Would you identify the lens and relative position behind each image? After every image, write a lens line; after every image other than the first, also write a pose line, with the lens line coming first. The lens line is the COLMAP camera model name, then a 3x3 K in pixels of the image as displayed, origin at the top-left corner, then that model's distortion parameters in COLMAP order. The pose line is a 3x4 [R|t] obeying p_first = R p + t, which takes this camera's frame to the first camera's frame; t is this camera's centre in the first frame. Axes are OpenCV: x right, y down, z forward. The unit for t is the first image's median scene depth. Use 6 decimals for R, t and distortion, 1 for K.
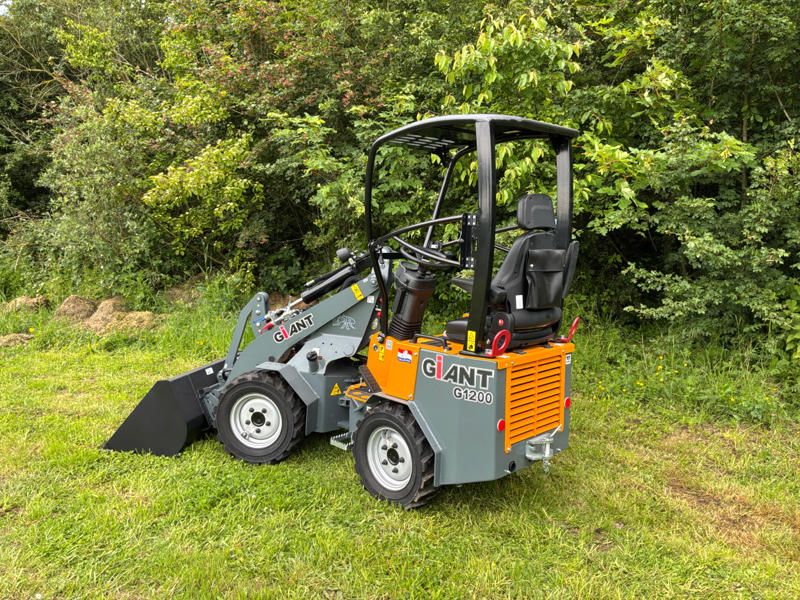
lens RADIAL K [[660.5, 0, 398.1], [0, 660.5, 299.0], [0, 0, 1]] dist [0.088644, -0.144908]
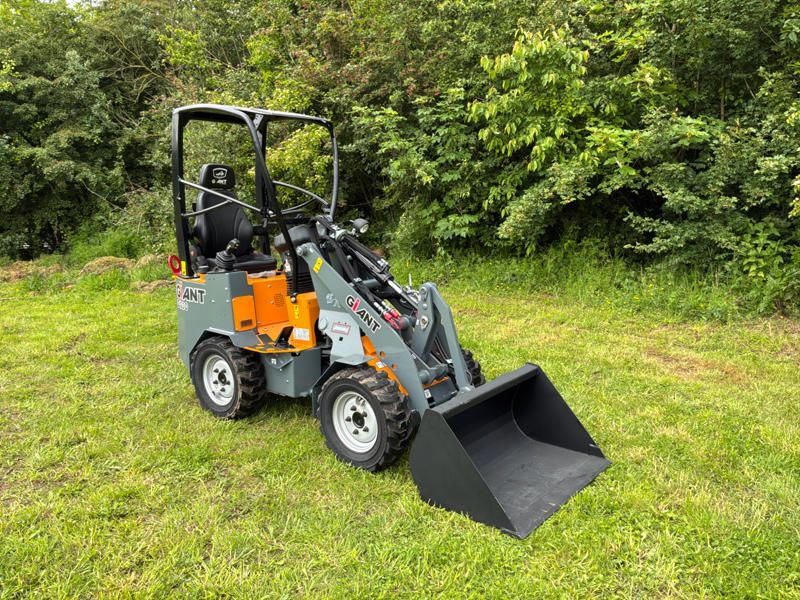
lens RADIAL K [[660.5, 0, 399.3], [0, 660.5, 295.6], [0, 0, 1]] dist [0.088644, -0.144908]
pose [[0.998720, -0.019853, -0.046519, -0.067053], [0.021920, 0.998776, 0.044345, 0.052368], [0.045581, -0.045308, 0.997933, -0.431184]]
